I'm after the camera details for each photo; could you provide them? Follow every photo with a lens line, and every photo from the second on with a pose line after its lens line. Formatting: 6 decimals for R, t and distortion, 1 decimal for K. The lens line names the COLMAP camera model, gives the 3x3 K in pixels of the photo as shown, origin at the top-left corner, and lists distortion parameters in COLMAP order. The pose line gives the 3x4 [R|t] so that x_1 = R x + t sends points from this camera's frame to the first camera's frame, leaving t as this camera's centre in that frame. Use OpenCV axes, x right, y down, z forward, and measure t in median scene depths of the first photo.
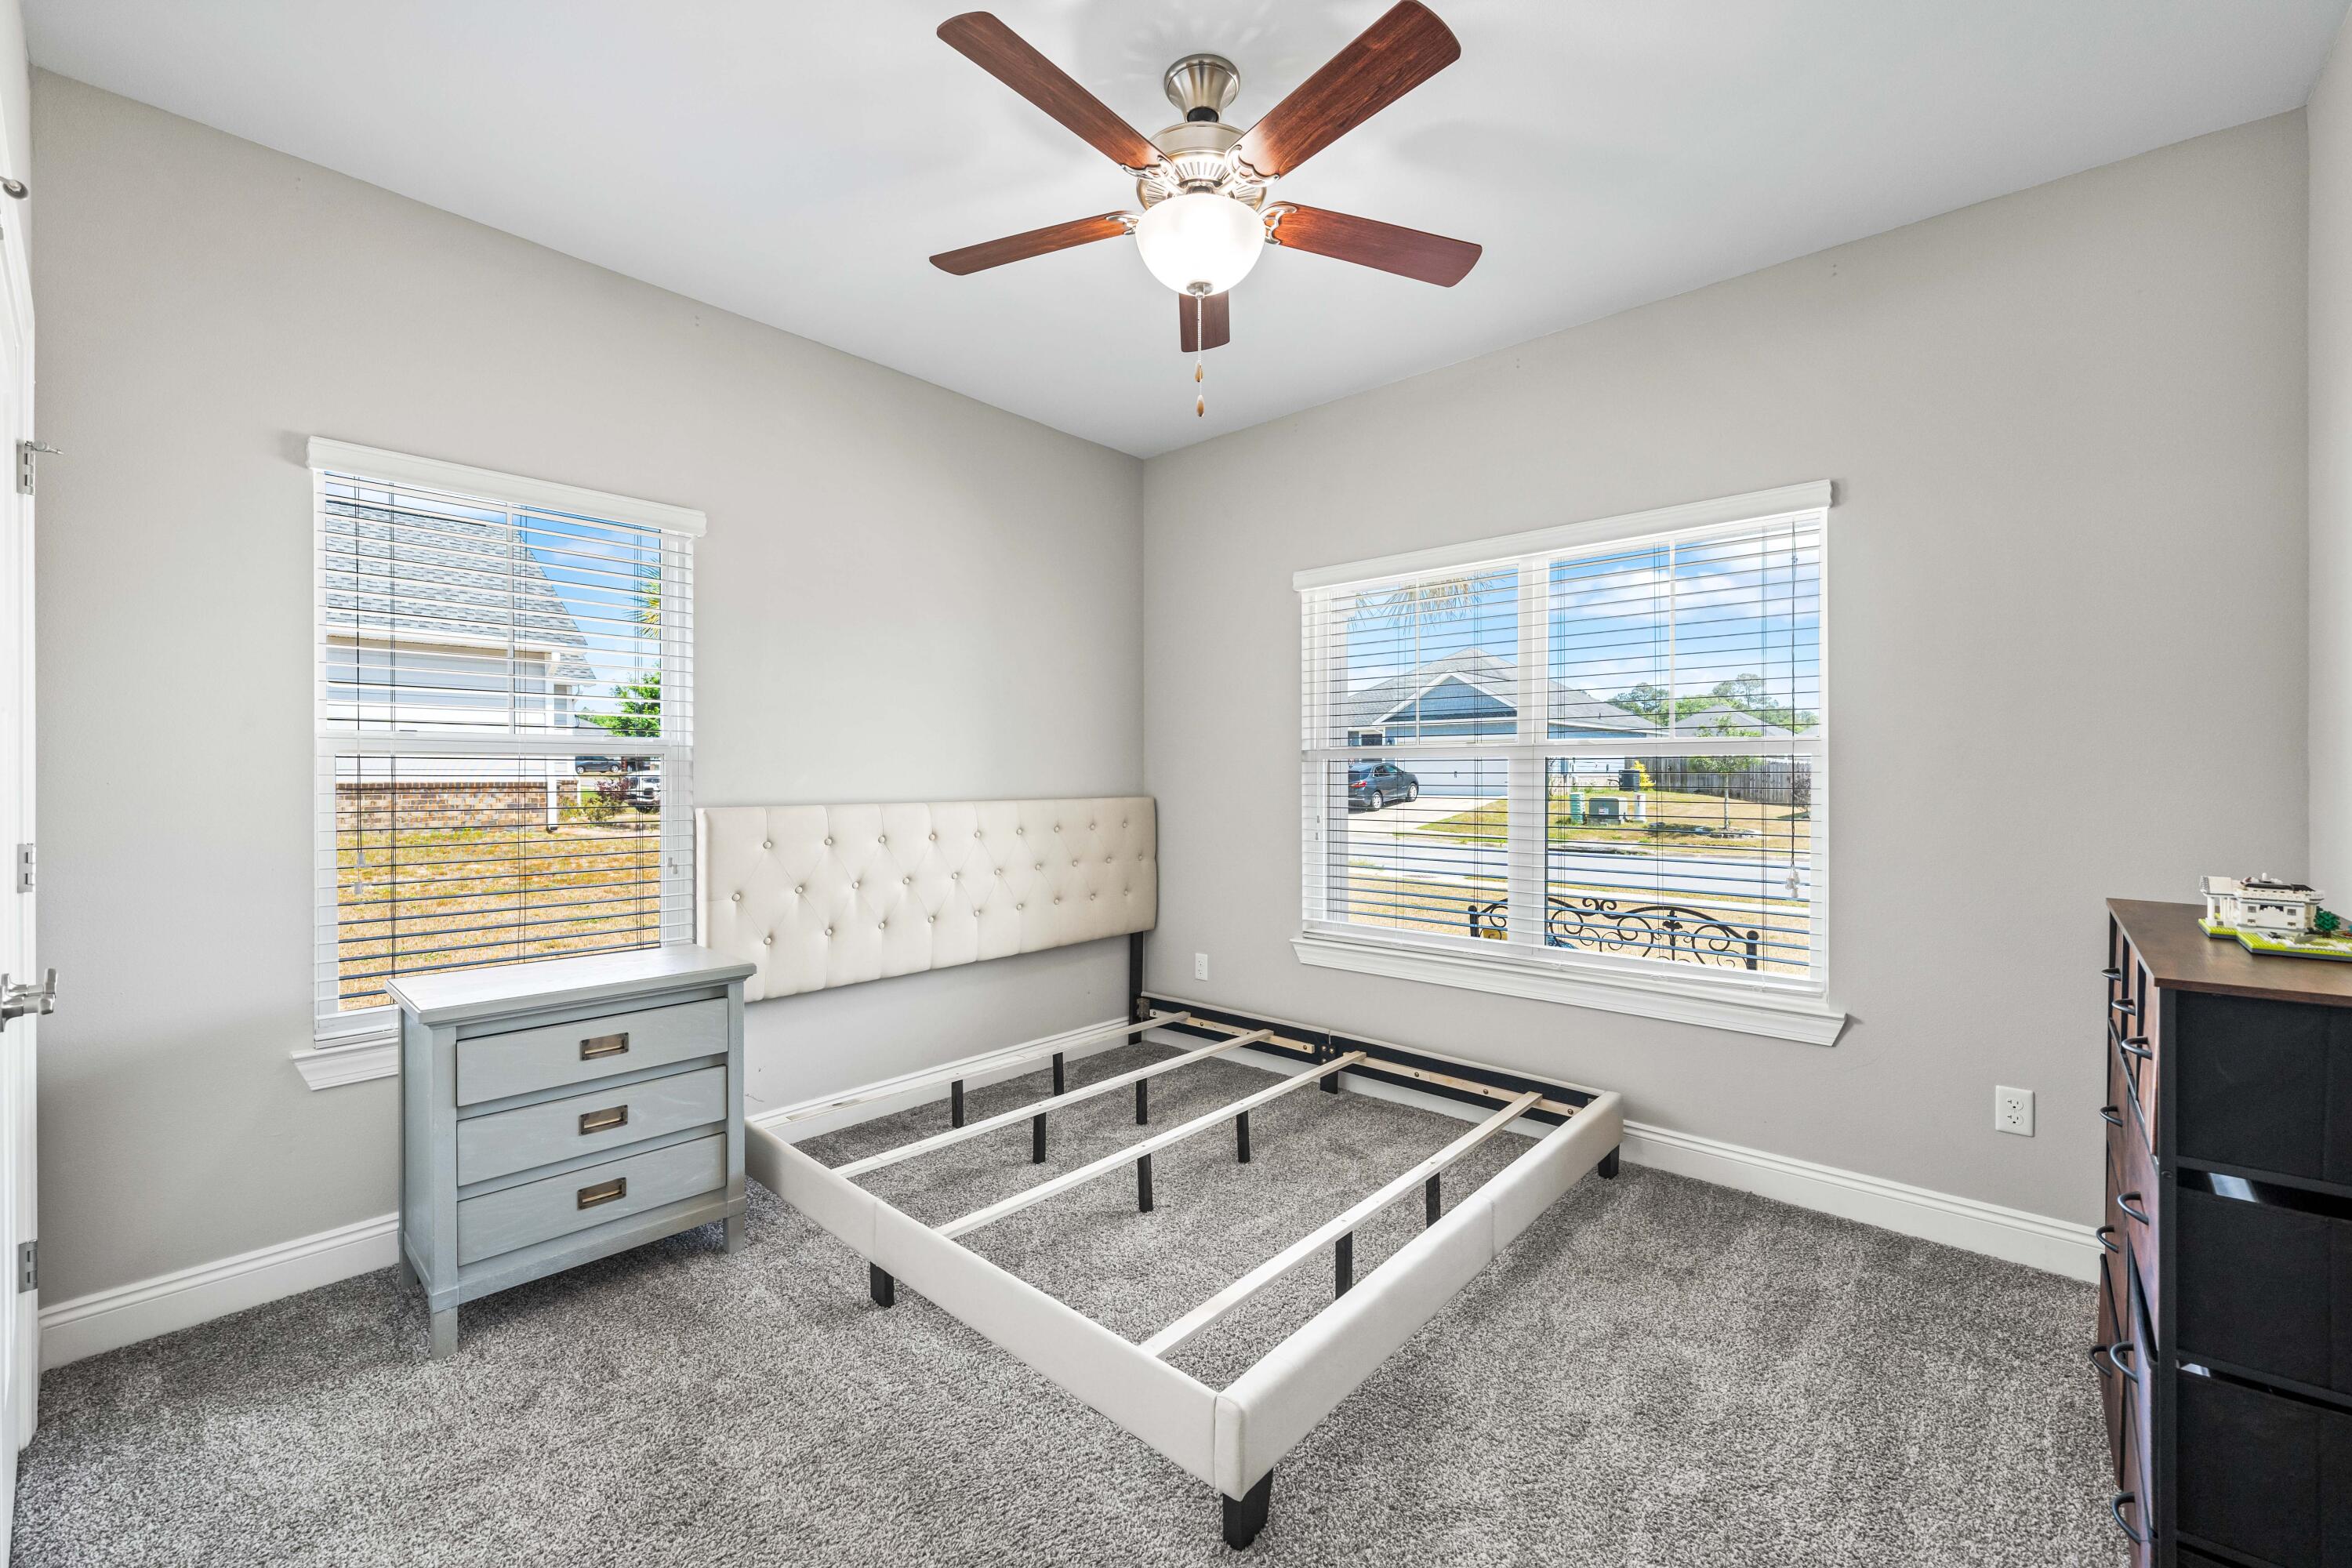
lens RADIAL K [[928.1, 0, 1193.0], [0, 928.1, 787.3], [0, 0, 1]] dist [-0.006132, -0.000055]
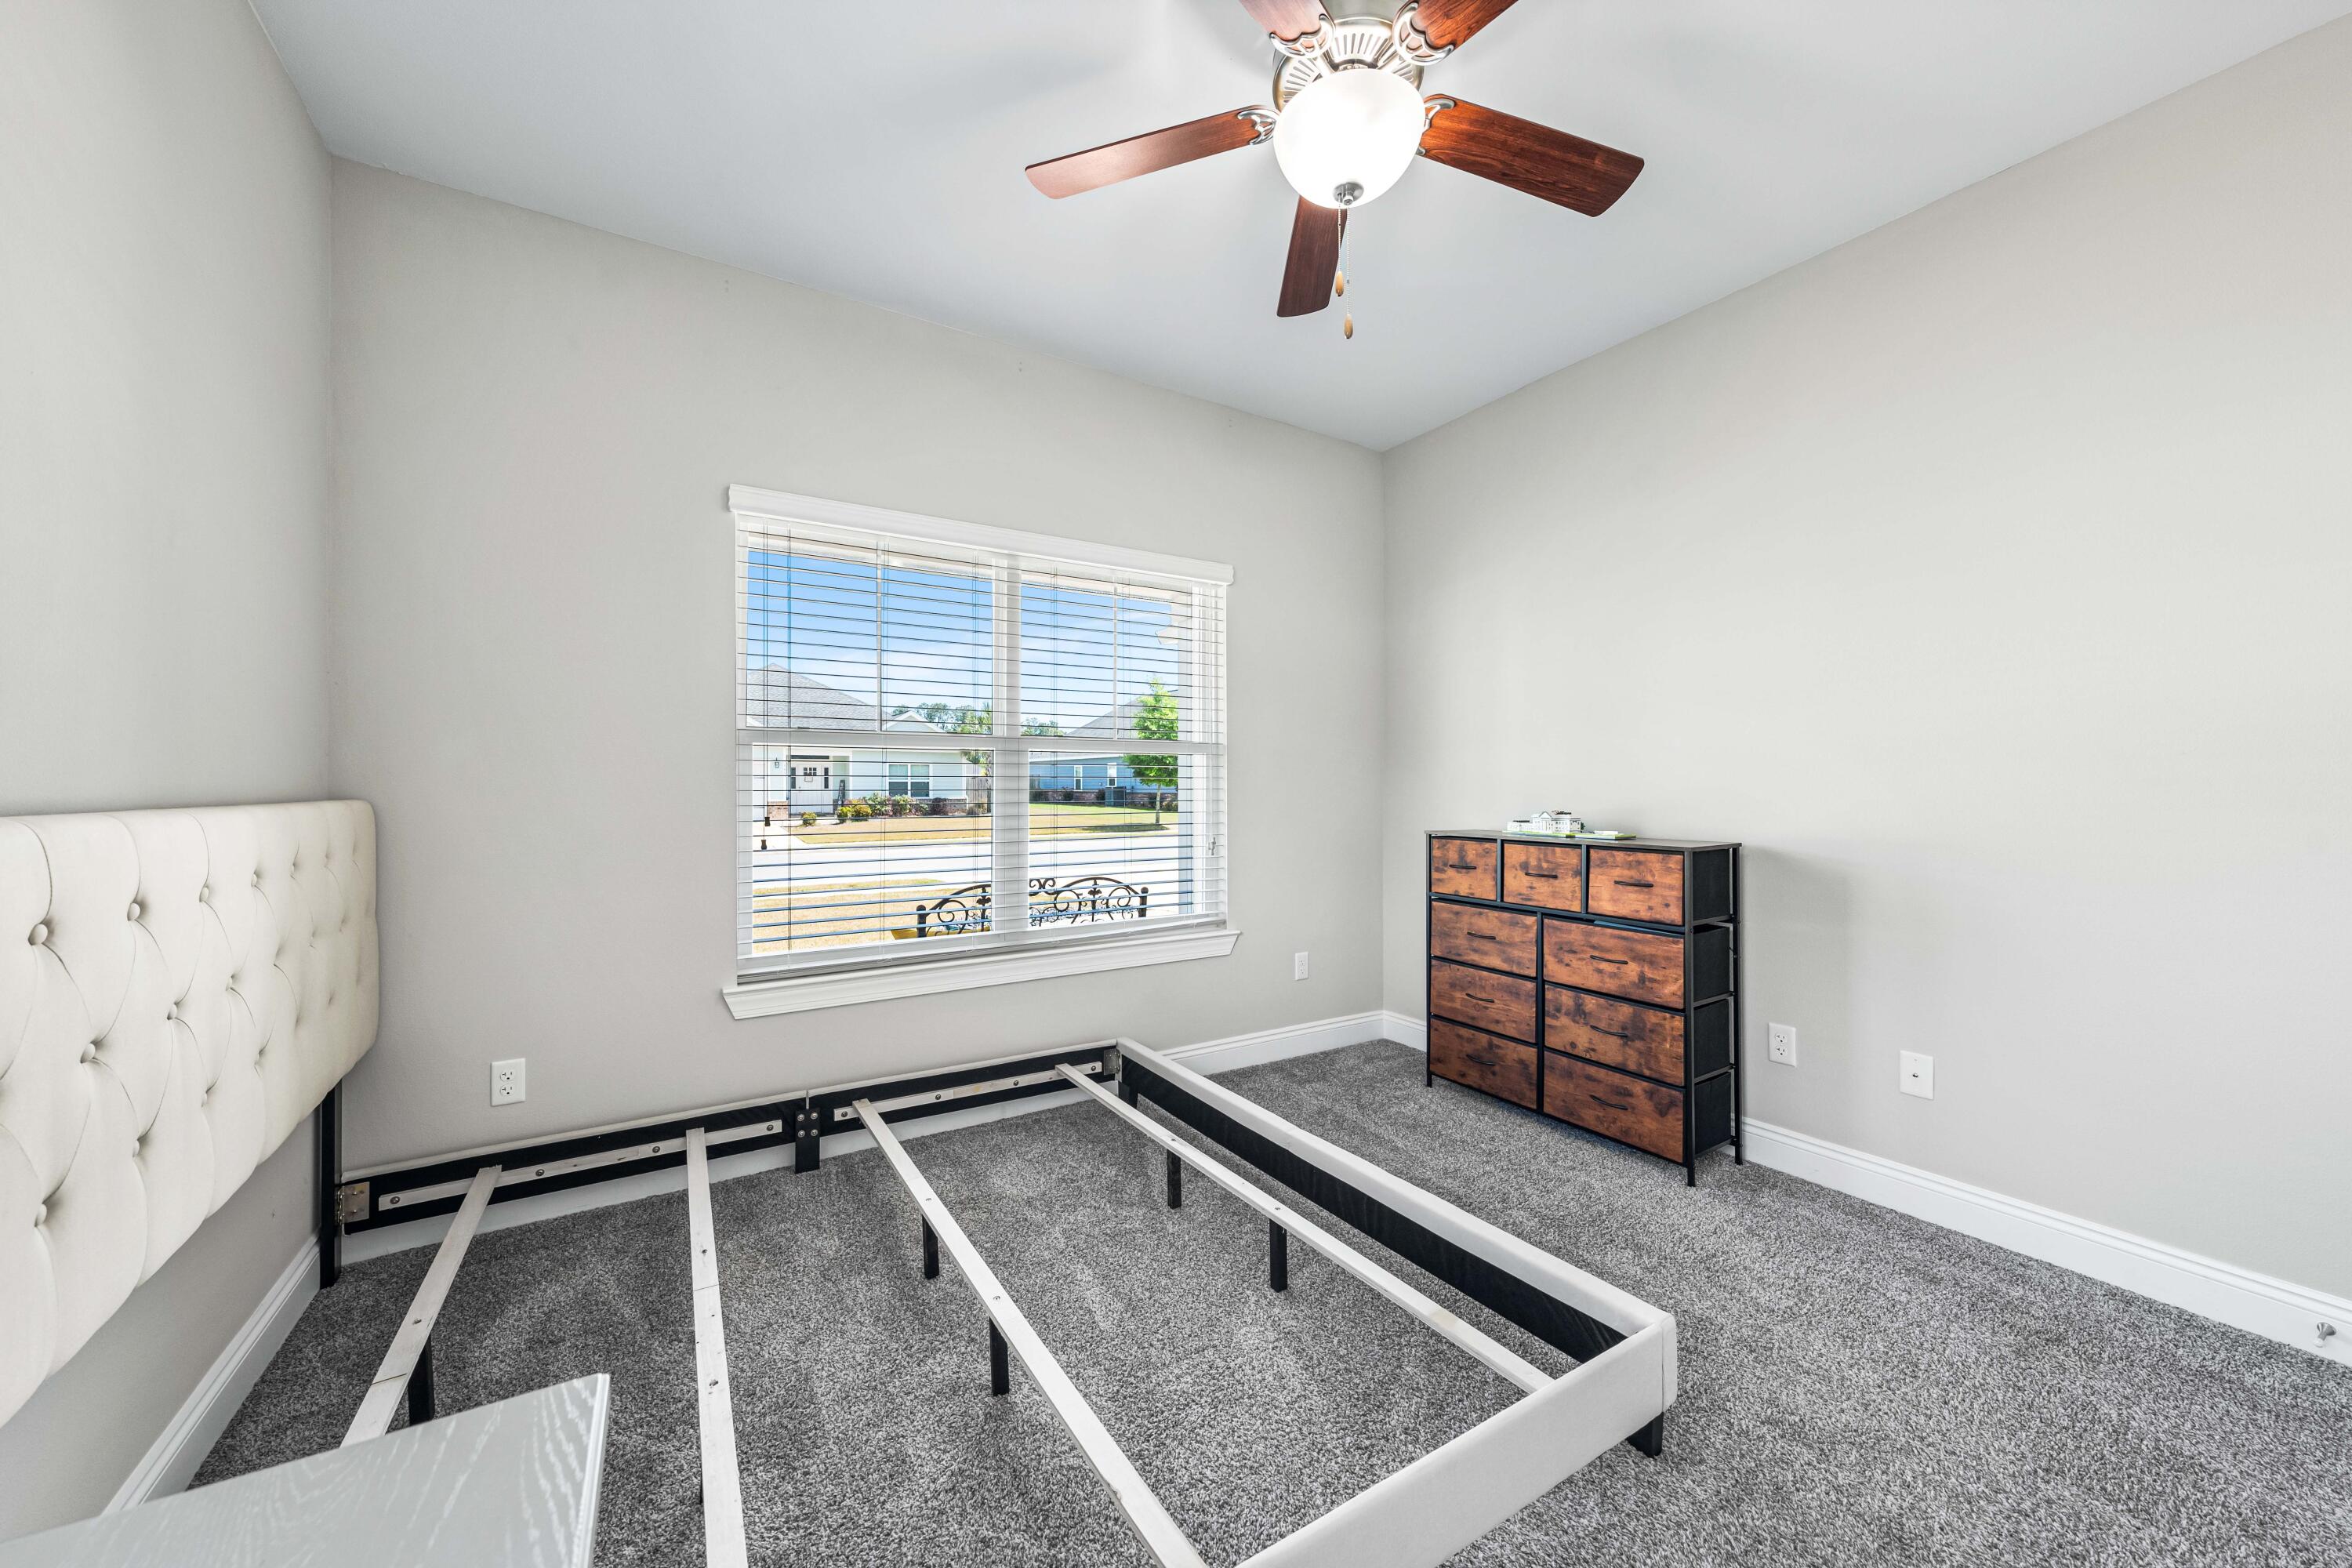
lens RADIAL K [[859.5, 0, 1175.4], [0, 859.5, 787.8], [0, 0, 1]] dist [0.000676, 0.000172]
pose [[0.293271, 0.000486, 0.956029, -0.504037], [0.016948, 0.999840, -0.005707, 0.020594], [-0.955879, 0.017876, 0.293216, 0.552247]]
